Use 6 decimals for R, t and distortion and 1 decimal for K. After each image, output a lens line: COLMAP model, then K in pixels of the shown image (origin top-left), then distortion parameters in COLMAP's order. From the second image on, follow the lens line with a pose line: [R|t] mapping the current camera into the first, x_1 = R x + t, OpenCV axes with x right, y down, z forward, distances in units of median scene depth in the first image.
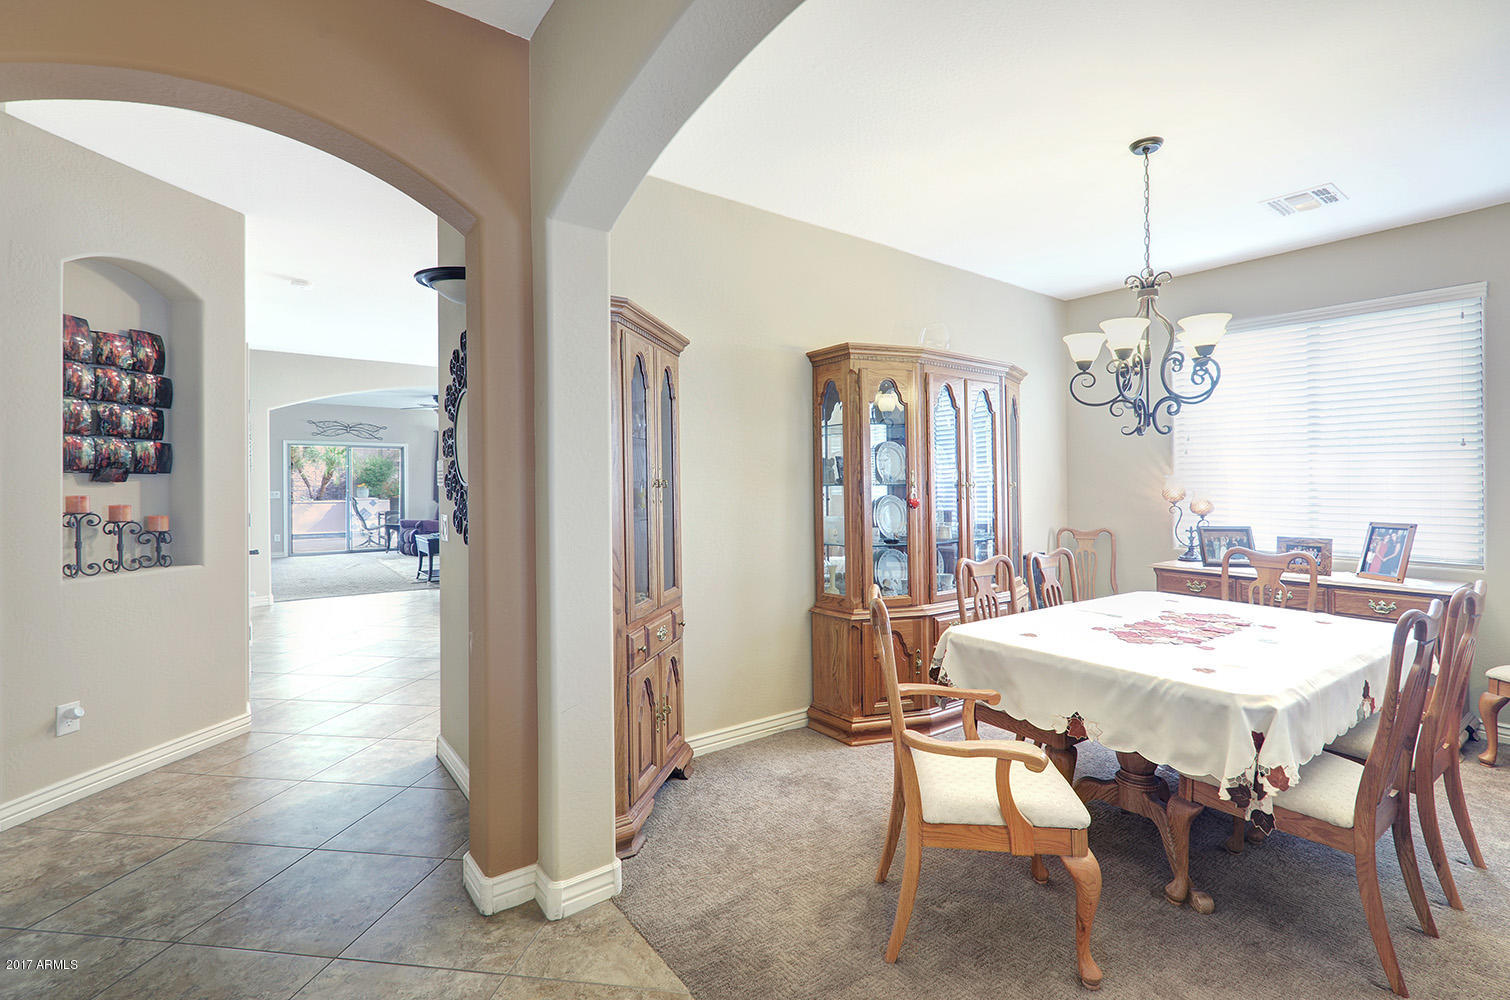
lens RADIAL K [[689.5, 0, 760.1], [0, 689.5, 492.6], [0, 0, 1]] dist [0.006044, -0.003808]
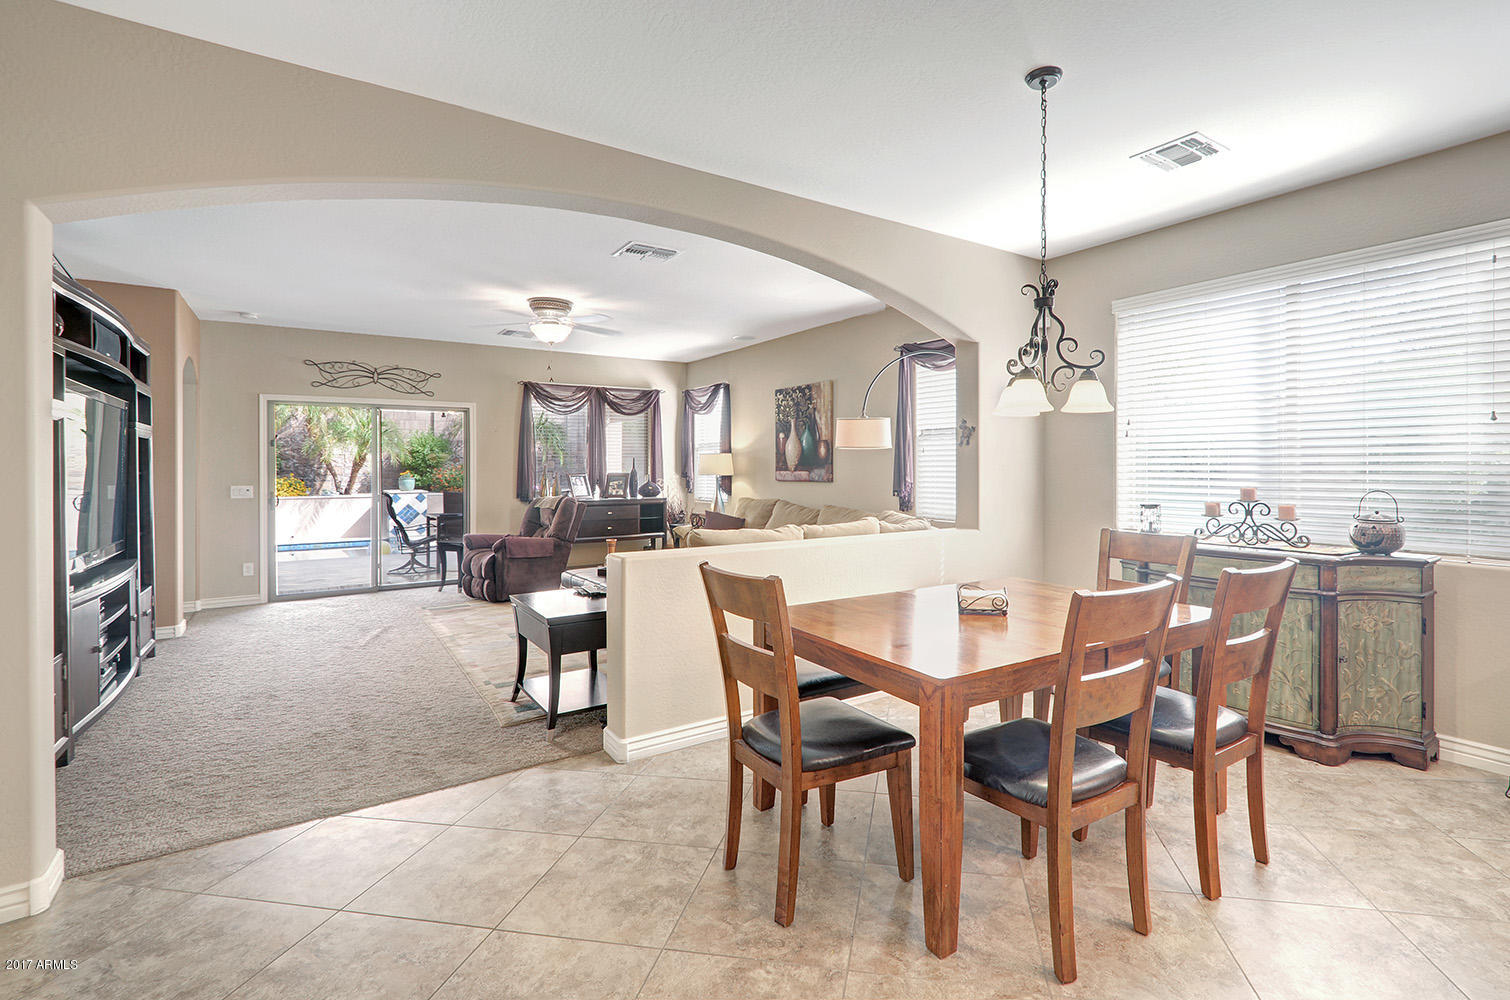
lens RADIAL K [[689.5, 0, 798.8], [0, 689.5, 468.1], [0, 0, 1]] dist [0.006044, -0.003808]
pose [[0.999888, -0.003592, -0.014504, -0.223565], [0.003368, 0.999875, -0.015441, -0.004848], [0.014557, 0.015391, 0.999776, 0.410212]]
